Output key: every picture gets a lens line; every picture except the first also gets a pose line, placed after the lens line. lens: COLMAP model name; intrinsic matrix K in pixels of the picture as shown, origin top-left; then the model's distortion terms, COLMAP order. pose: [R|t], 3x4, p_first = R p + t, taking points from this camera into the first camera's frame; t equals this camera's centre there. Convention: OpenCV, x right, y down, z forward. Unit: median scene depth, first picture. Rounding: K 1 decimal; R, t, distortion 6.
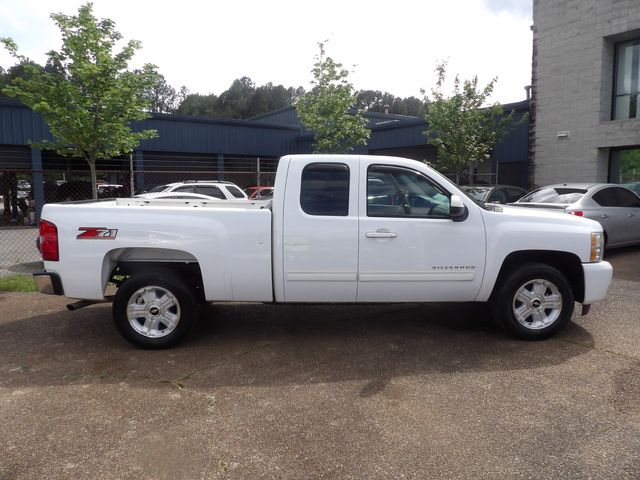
lens RADIAL K [[450.3, 0, 322.7], [0, 450.3, 230.7], [0, 0, 1]] dist [-0.013648, 0.021964]
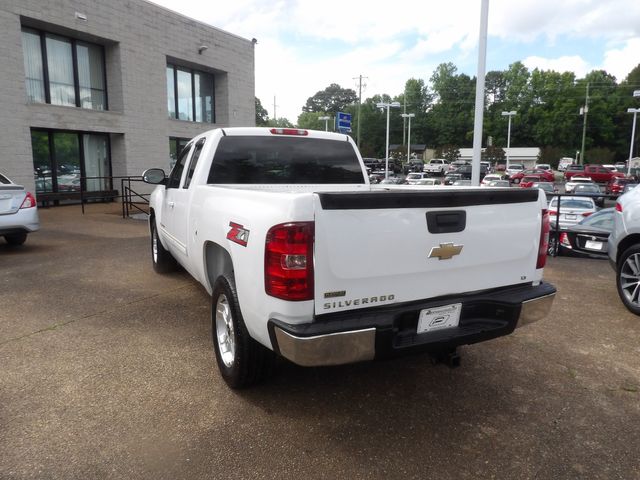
lens RADIAL K [[450.3, 0, 321.2], [0, 450.3, 233.5], [0, 0, 1]] dist [-0.013648, 0.021964]
pose [[-0.391359, -0.133166, 0.910552, -1.079124], [0.090931, 0.979036, 0.182264, -0.142040], [-0.915734, 0.154128, -0.371046, 1.516318]]
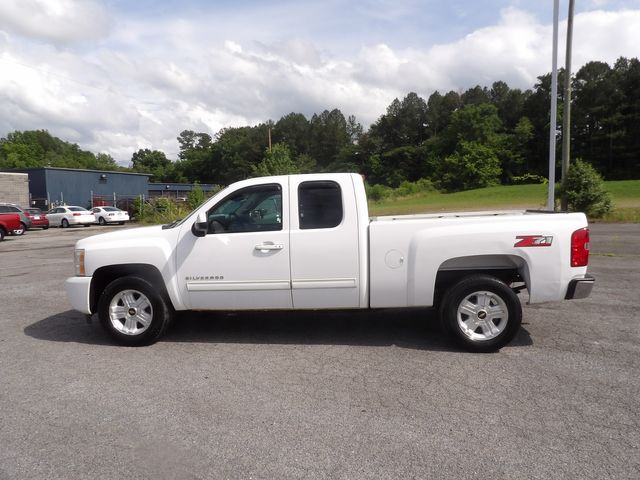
lens RADIAL K [[450.3, 0, 321.9], [0, 450.3, 240.6], [0, 0, 1]] dist [-0.013648, 0.021964]
pose [[-0.986238, 0.009175, 0.165080, -0.196967], [0.040609, 0.981316, 0.188069, -0.251961], [-0.160270, 0.192185, -0.968183, 2.438913]]
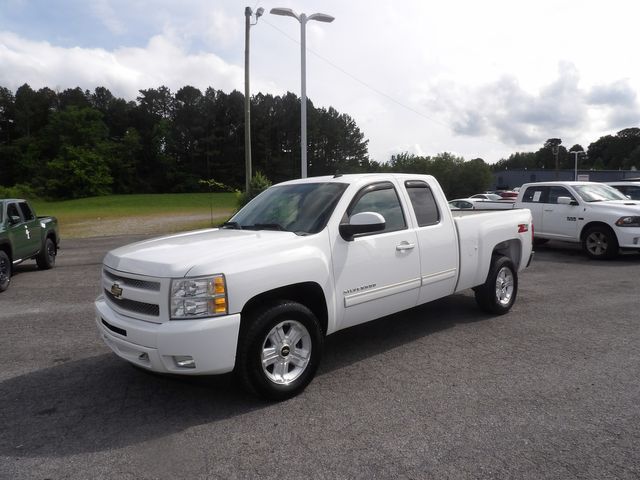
lens RADIAL K [[450.3, 0, 326.4], [0, 450.3, 232.5], [0, 0, 1]] dist [-0.013648, 0.021964]
pose [[-0.770182, 0.065467, -0.634455, 0.905159], [-0.039772, 0.987853, 0.150213, -0.223292], [0.636583, 0.140925, -0.758223, 2.097982]]
